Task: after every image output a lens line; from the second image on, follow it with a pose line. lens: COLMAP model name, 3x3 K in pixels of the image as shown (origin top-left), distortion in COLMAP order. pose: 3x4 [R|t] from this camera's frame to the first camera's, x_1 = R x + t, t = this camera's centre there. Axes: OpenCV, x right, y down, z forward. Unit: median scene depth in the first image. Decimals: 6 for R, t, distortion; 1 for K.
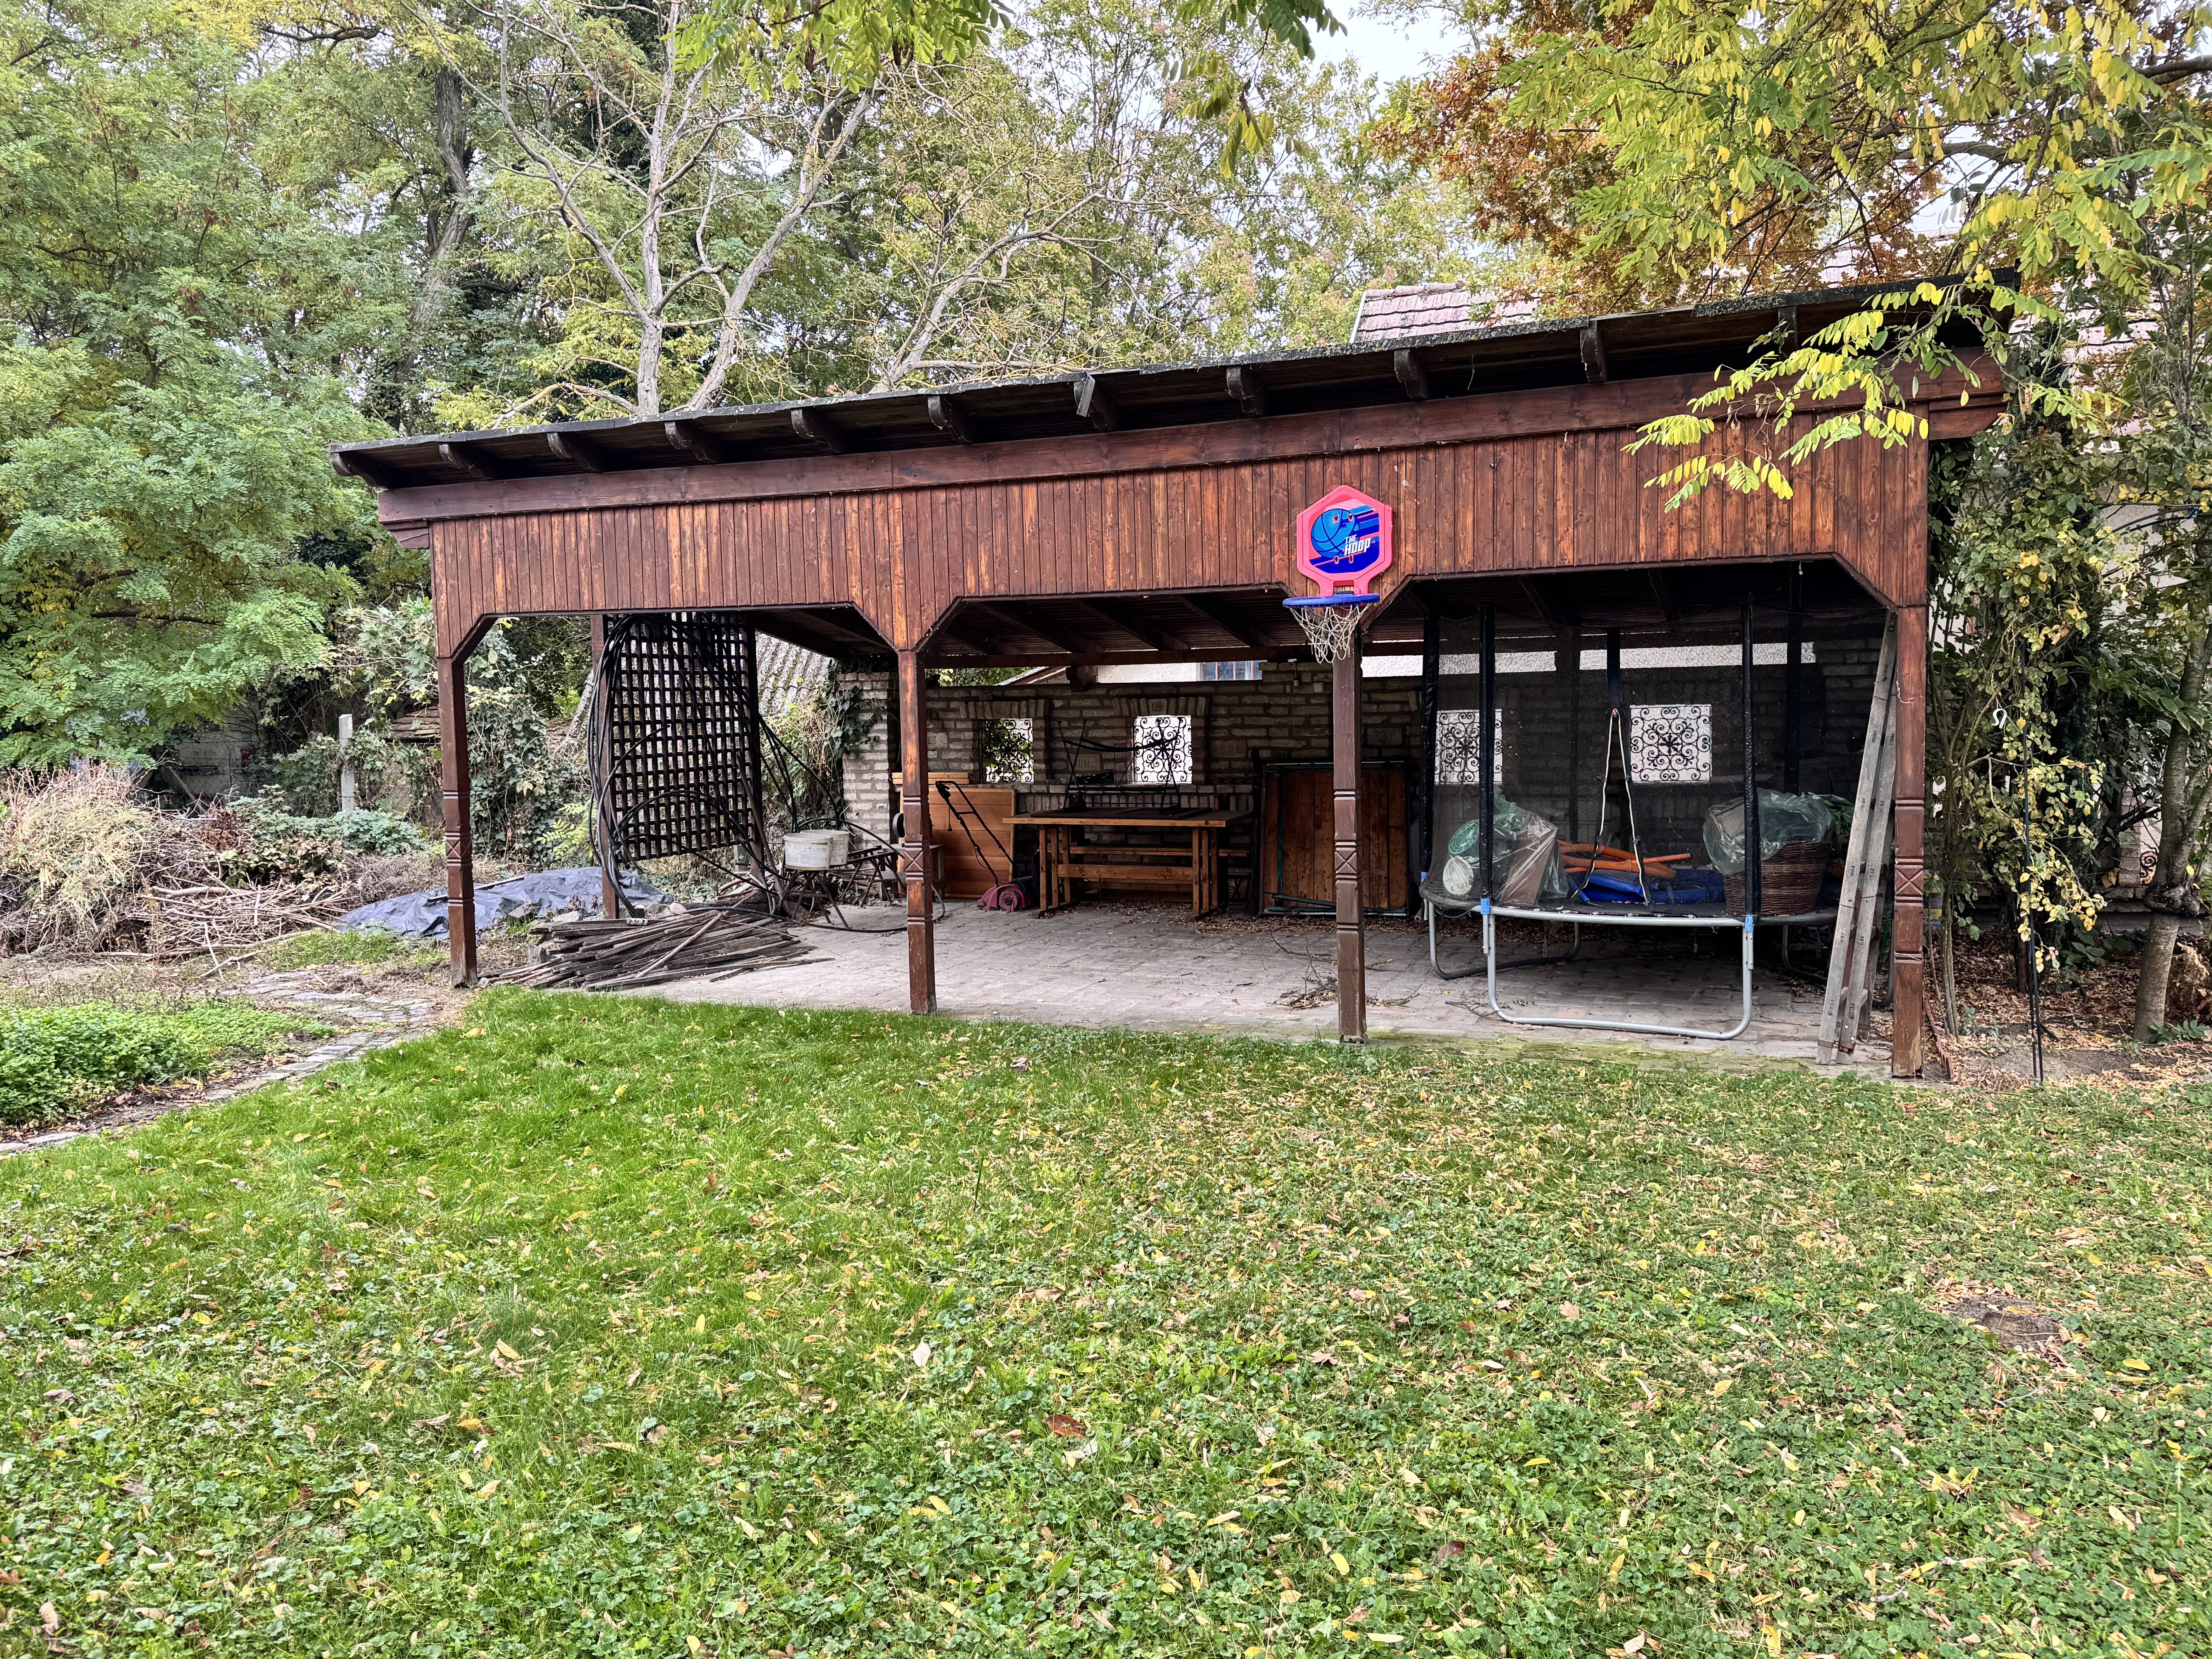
lens RADIAL K [[1715.0, 0, 1106.0], [0, 1715.0, 829.5], [0, 0, 1]] dist [0.145525, 0.000541]
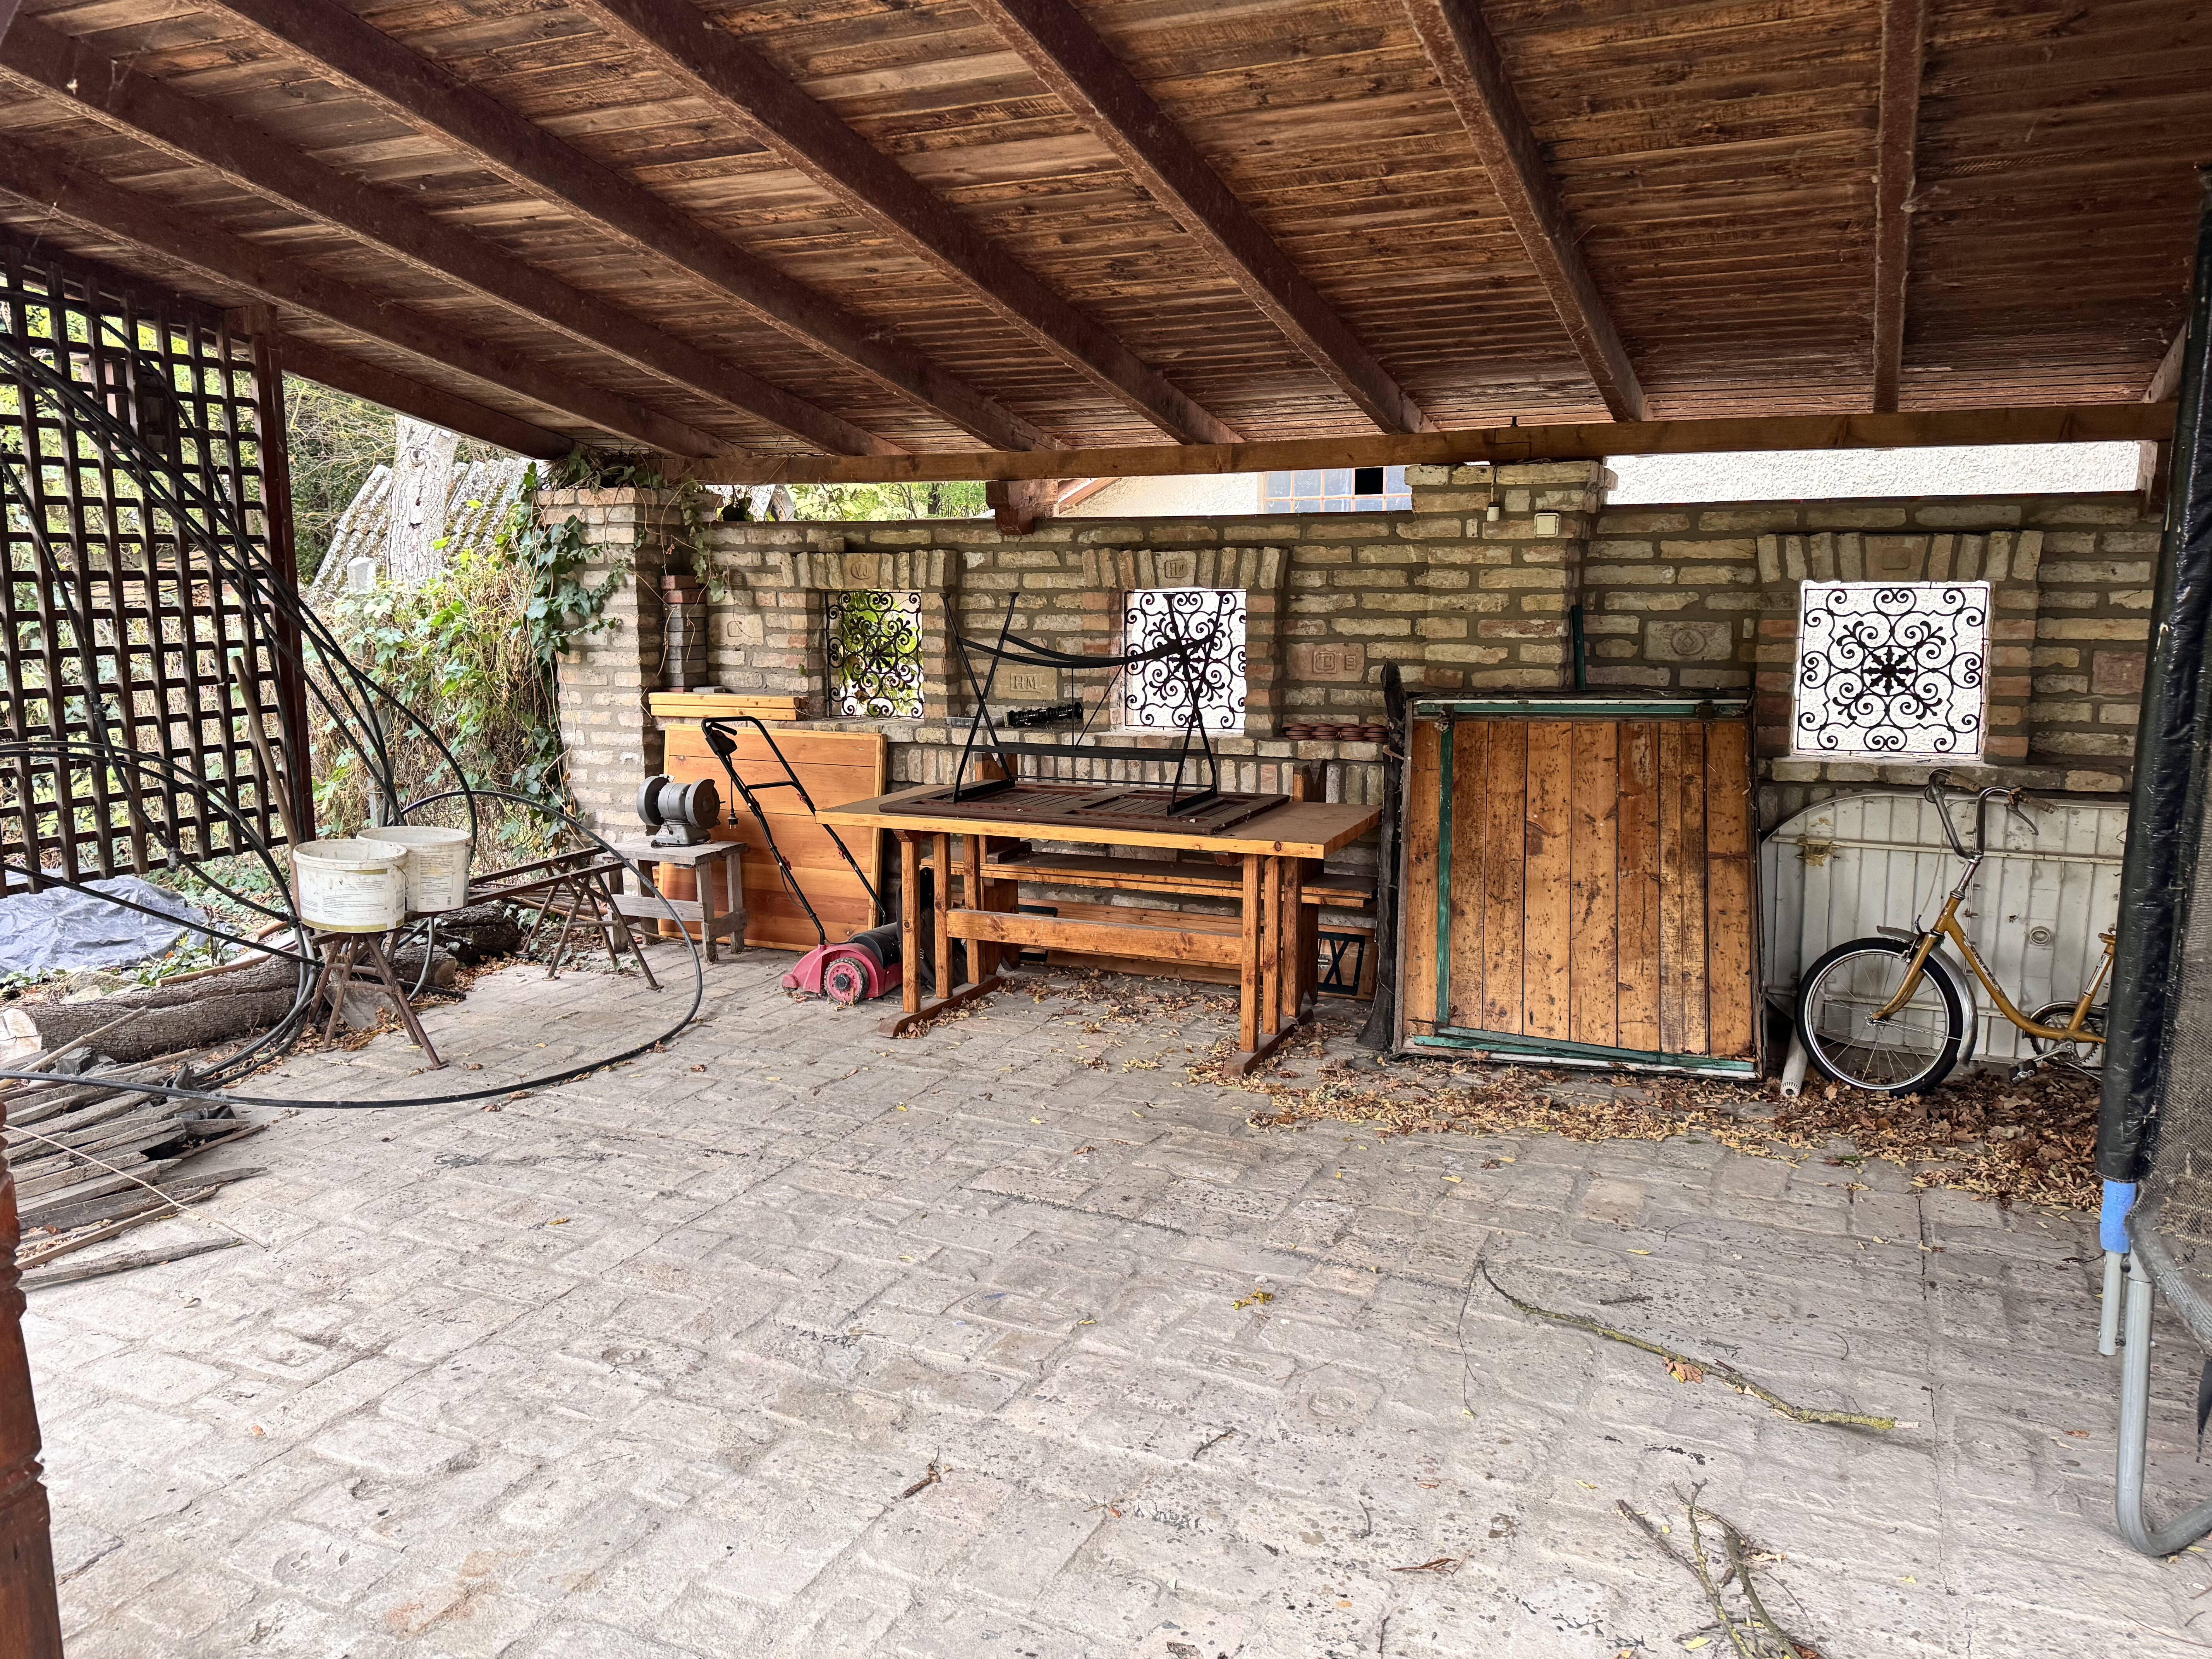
lens RADIAL K [[1715.0, 0, 1106.0], [0, 1715.0, 829.5], [0, 0, 1]] dist [0.145525, 0.000541]
pose [[0.999272, 0.021363, -0.031613, 0.026026], [-0.019157, 0.997467, 0.068504, -0.030655], [0.032996, -0.067848, 0.997150, 0.500194]]
